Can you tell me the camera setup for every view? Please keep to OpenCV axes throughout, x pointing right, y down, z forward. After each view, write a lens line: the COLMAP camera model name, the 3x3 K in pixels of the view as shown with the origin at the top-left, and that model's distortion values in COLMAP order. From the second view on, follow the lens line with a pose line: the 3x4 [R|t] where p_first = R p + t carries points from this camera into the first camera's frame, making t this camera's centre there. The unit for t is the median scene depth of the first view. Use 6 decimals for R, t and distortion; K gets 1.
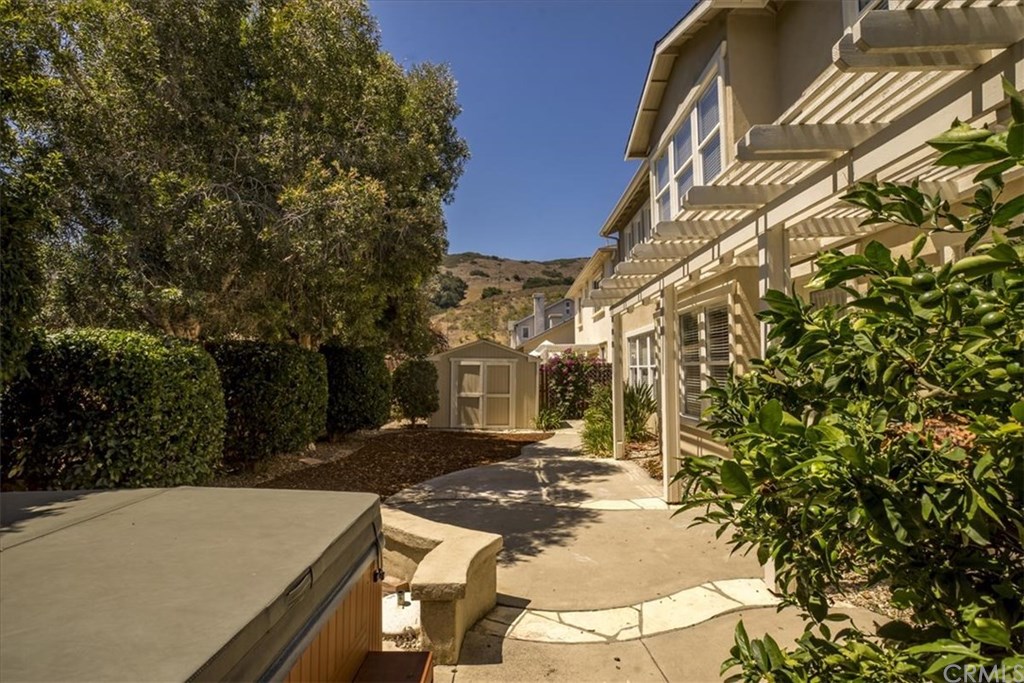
lens RADIAL K [[499.3, 0, 512.0], [0, 499.3, 341.5], [0, 0, 1]] dist [-0.000110, -0.000004]
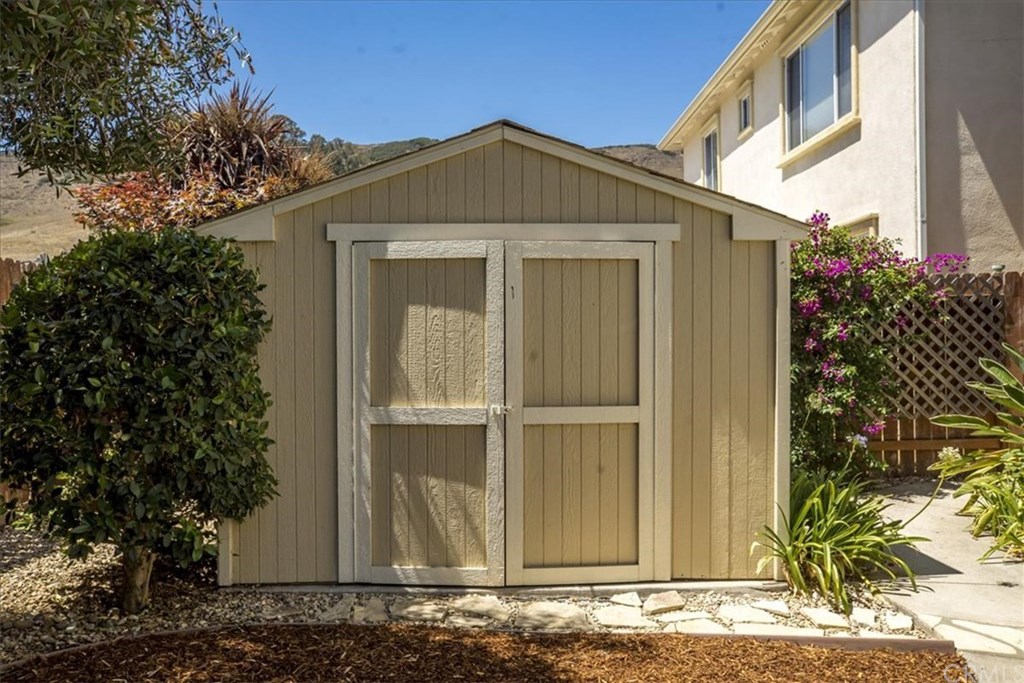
lens RADIAL K [[824.8, 0, 512.0], [0, 824.8, 341.5], [0, 0, 1]] dist [0.001236, 0.000200]
pose [[0.999691, -0.014103, 0.020463, -0.061352], [0.012878, 0.998186, 0.058804, 0.060622], [-0.021255, -0.058522, 0.998060, 0.682116]]
